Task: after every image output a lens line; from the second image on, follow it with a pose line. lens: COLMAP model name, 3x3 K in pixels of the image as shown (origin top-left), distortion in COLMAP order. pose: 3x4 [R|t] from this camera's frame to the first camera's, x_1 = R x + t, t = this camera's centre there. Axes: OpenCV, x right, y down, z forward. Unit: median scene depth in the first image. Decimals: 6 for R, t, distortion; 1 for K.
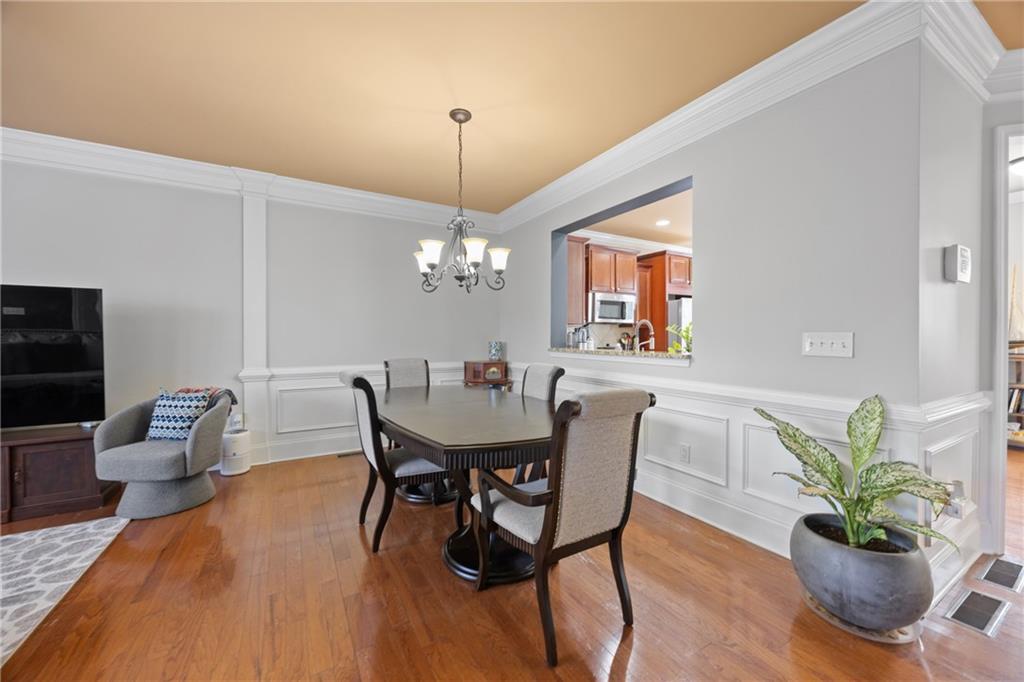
lens RADIAL K [[392.0, 0, 510.9], [0, 392.0, 339.6], [0, 0, 1]] dist [-0.000796, -0.000242]
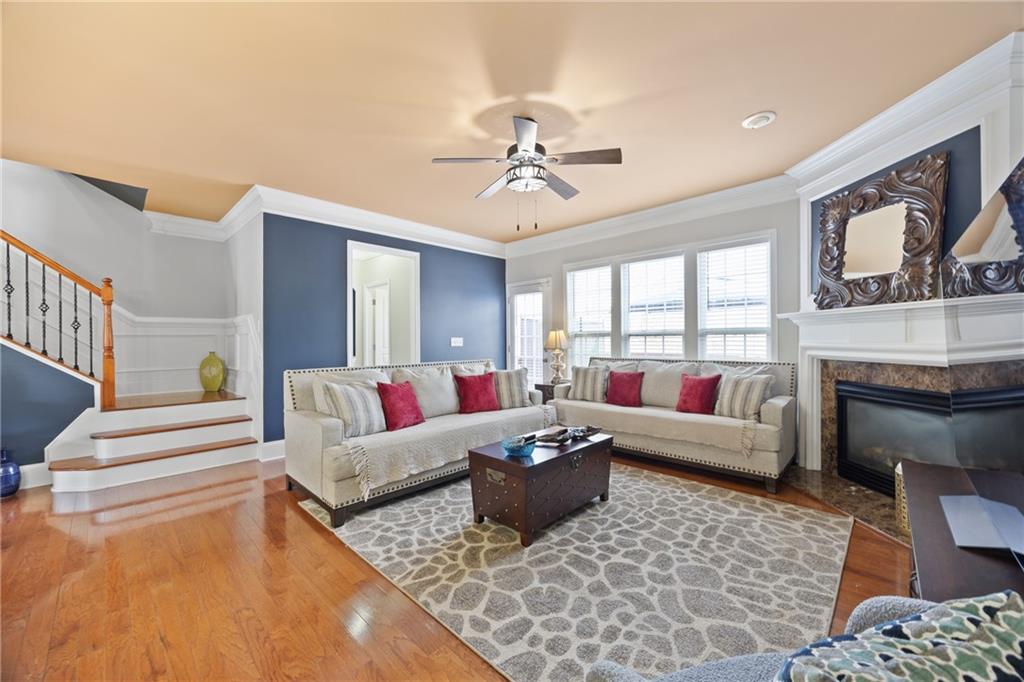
lens RADIAL K [[392.0, 0, 510.9], [0, 392.0, 339.6], [0, 0, 1]] dist [-0.000796, -0.000242]
pose [[-0.958797, 0.008826, -0.283956, -0.676452], [0.008788, 0.999960, 0.001408, 0.000416], [0.283958, -0.001145, -0.958836, 1.239697]]
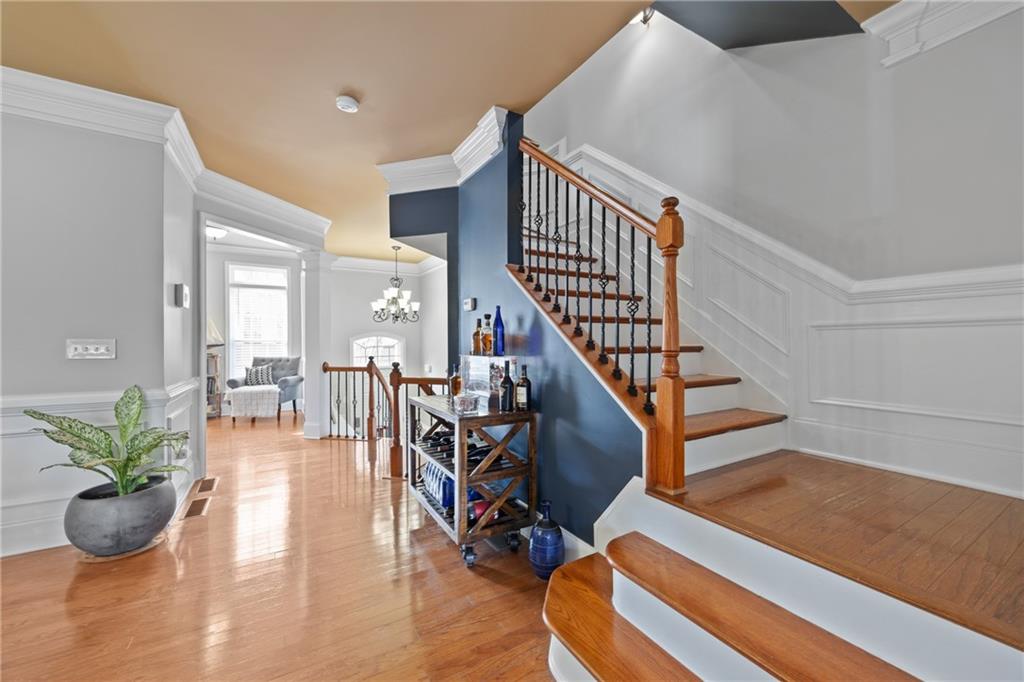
lens RADIAL K [[400.7, 0, 522.5], [0, 400.7, 342.4], [0, 0, 1]] dist [0.001784, 0.000411]
pose [[-0.021383, -0.000902, 0.999771, -0.343612], [0.006208, 0.999980, 0.001035, -0.001115], [-0.999752, 0.006229, -0.021377, -0.224408]]
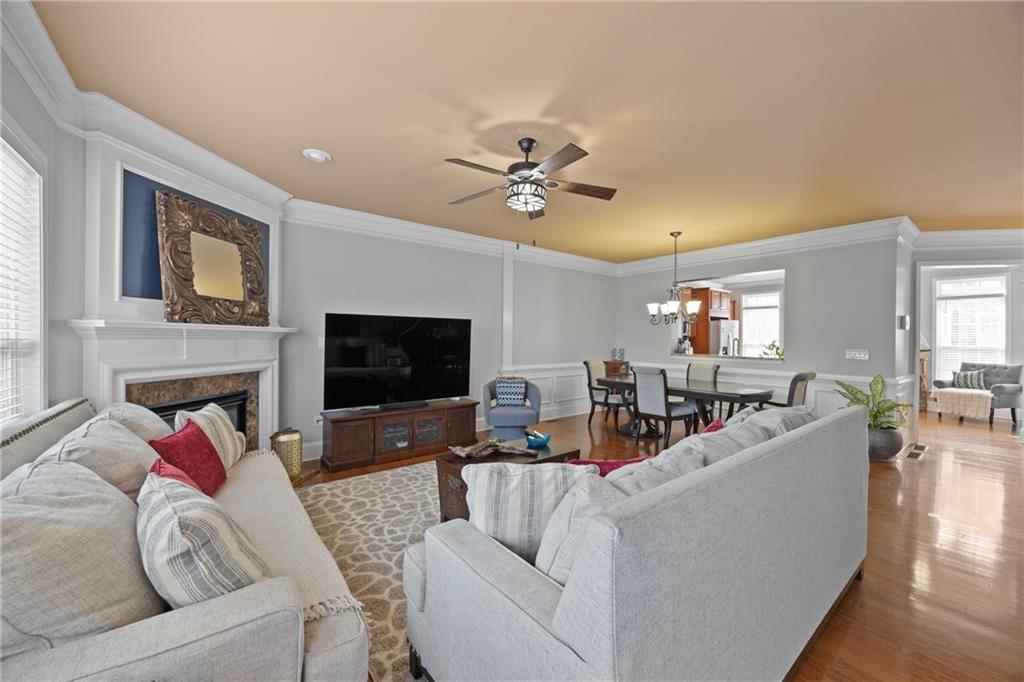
lens RADIAL K [[392.0, 0, 510.9], [0, 392.0, 339.6], [0, 0, 1]] dist [-0.000796, -0.000242]
pose [[0.989964, 0.008631, 0.141058, -1.208020], [-0.008397, 0.999962, -0.002252, -0.040636], [-0.141072, 0.001045, 0.989999, -0.793725]]
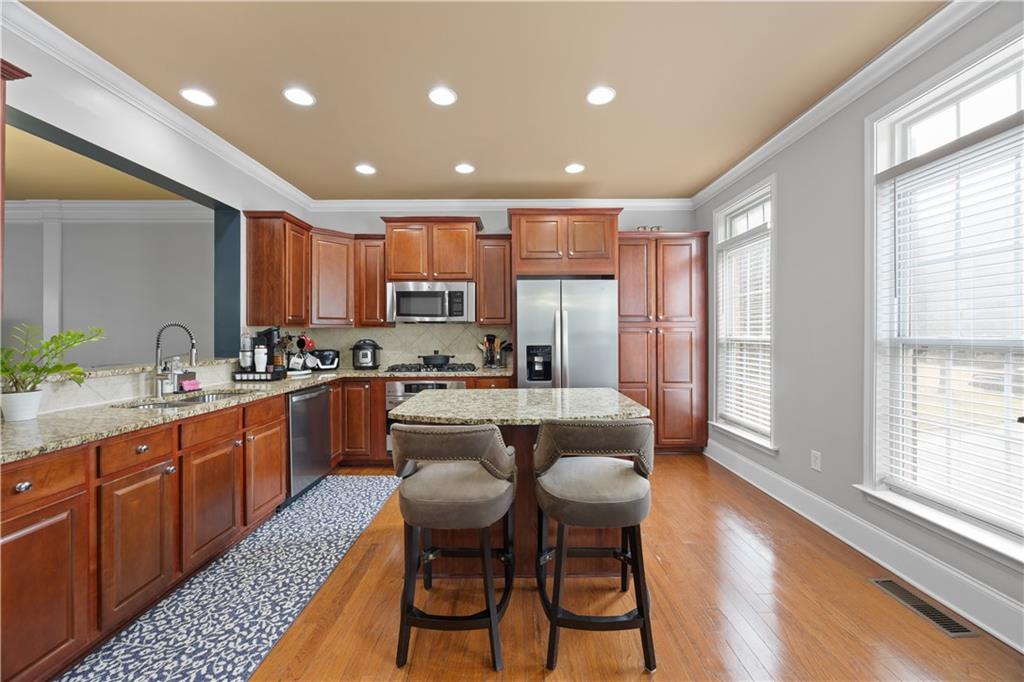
lens RADIAL K [[392.0, 0, 510.9], [0, 392.0, 339.6], [0, 0, 1]] dist [-0.000796, -0.000242]
pose [[0.865686, 0.005386, -0.500558, 1.617755], [-0.004555, 0.999985, 0.002884, -0.021758], [0.500566, -0.000217, 0.865698, 0.935232]]
